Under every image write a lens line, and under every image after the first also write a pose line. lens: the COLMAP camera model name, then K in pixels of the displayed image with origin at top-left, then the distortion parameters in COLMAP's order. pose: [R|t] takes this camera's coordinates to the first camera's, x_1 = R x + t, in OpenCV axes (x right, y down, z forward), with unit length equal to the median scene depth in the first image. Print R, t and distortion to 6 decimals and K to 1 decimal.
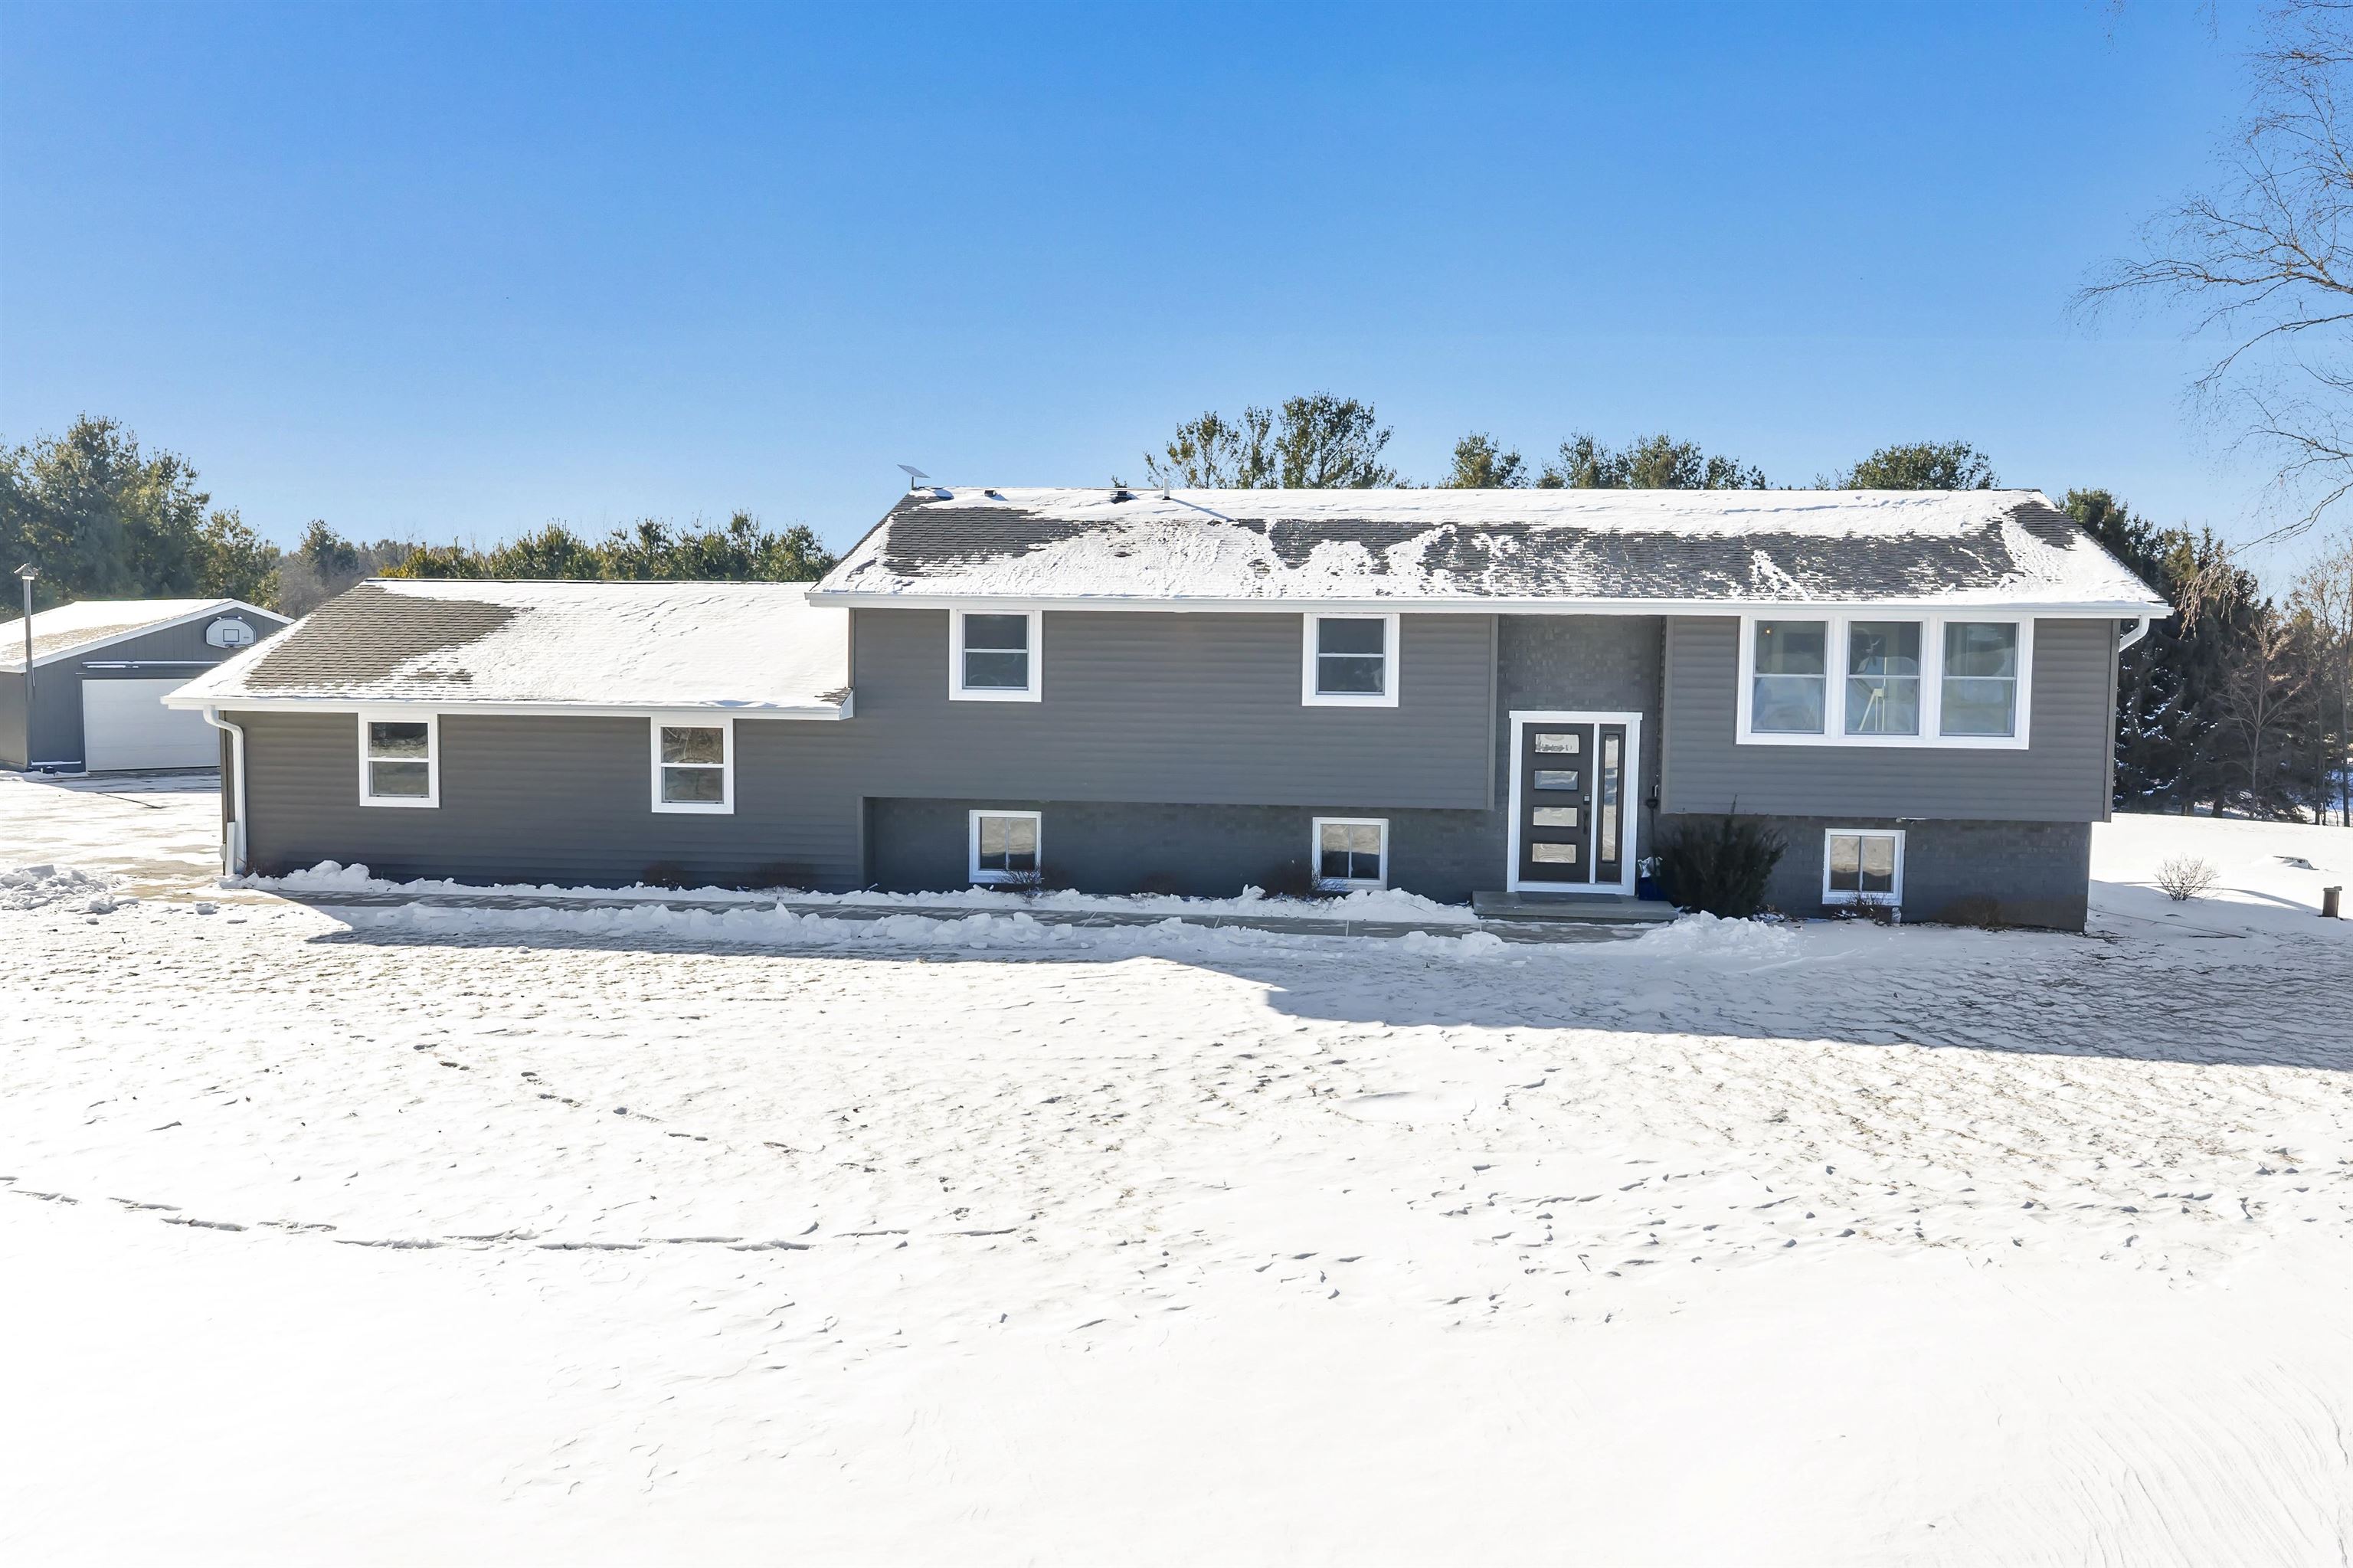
lens RADIAL K [[1881.8, 0, 1173.1], [0, 1881.8, 741.1], [0, 0, 1]] dist [0.029625, -0.041657]
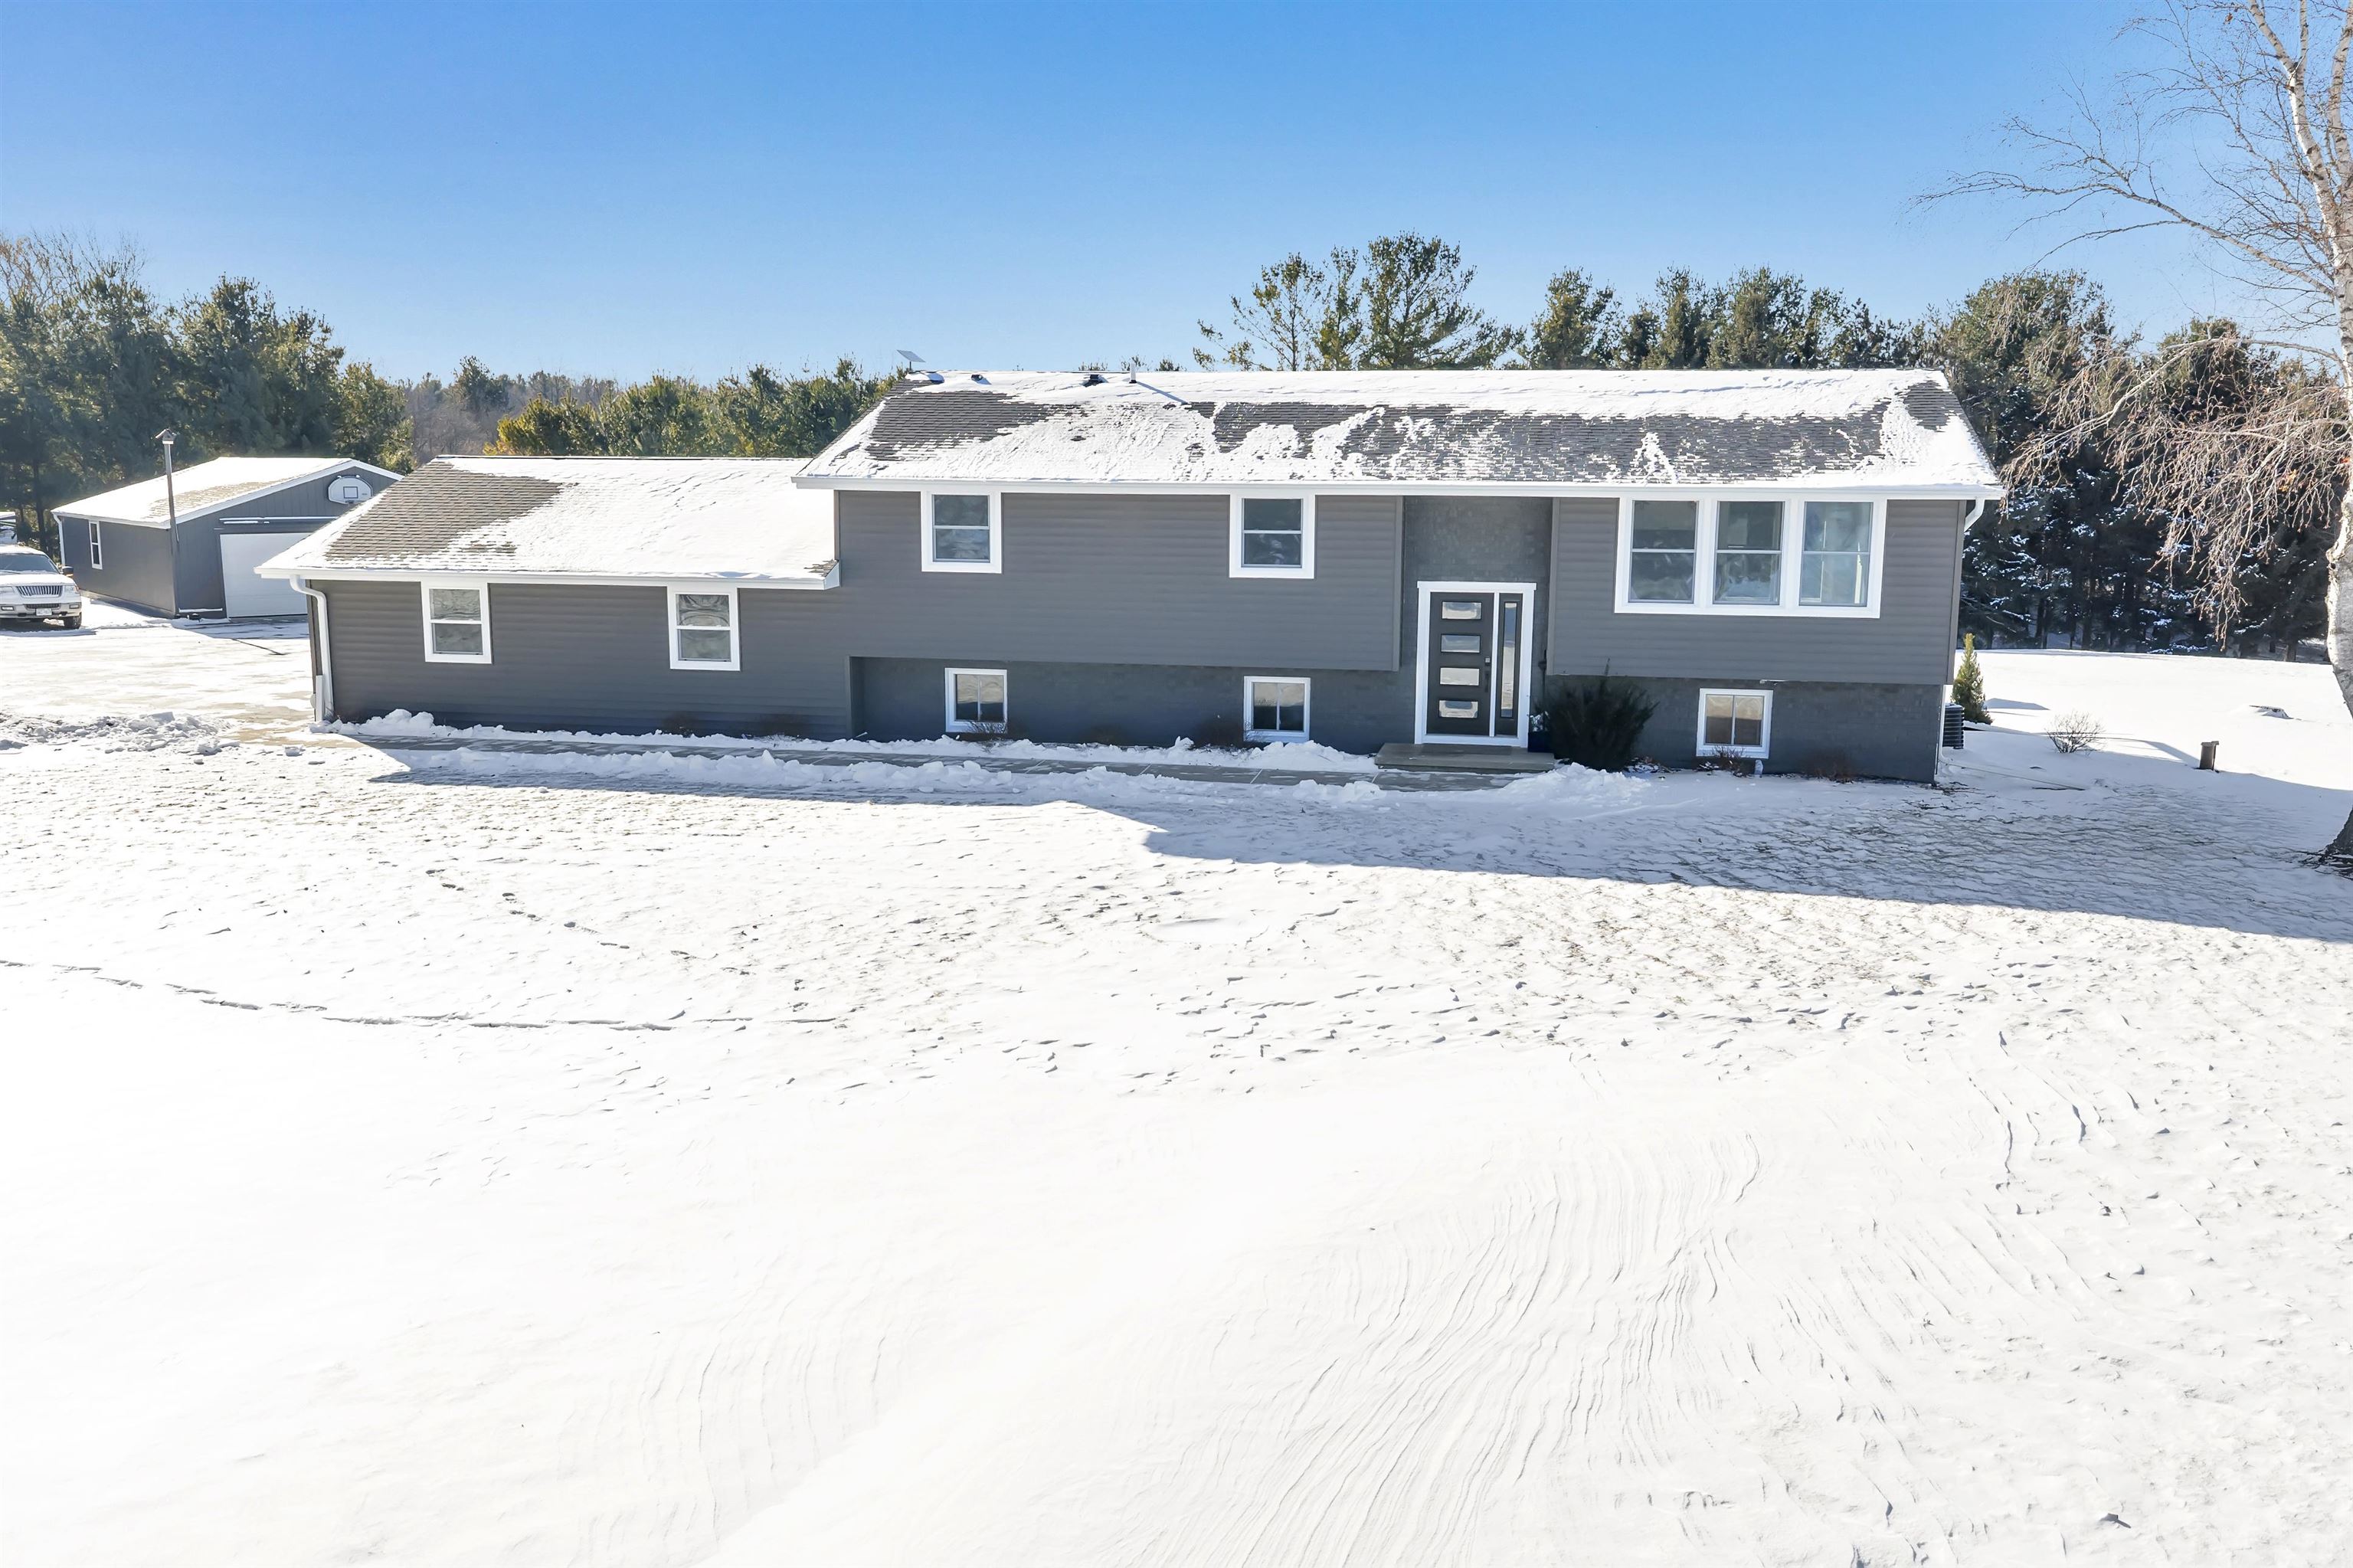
lens RADIAL K [[1881.8, 0, 1173.1], [0, 1881.8, 741.1], [0, 0, 1]] dist [0.029625, -0.041657]
pose [[0.996972, 0.006178, -0.077518, 0.121797], [0.000942, 0.995808, 0.091468, -0.023932], [0.077758, -0.091264, 0.992786, -0.121567]]
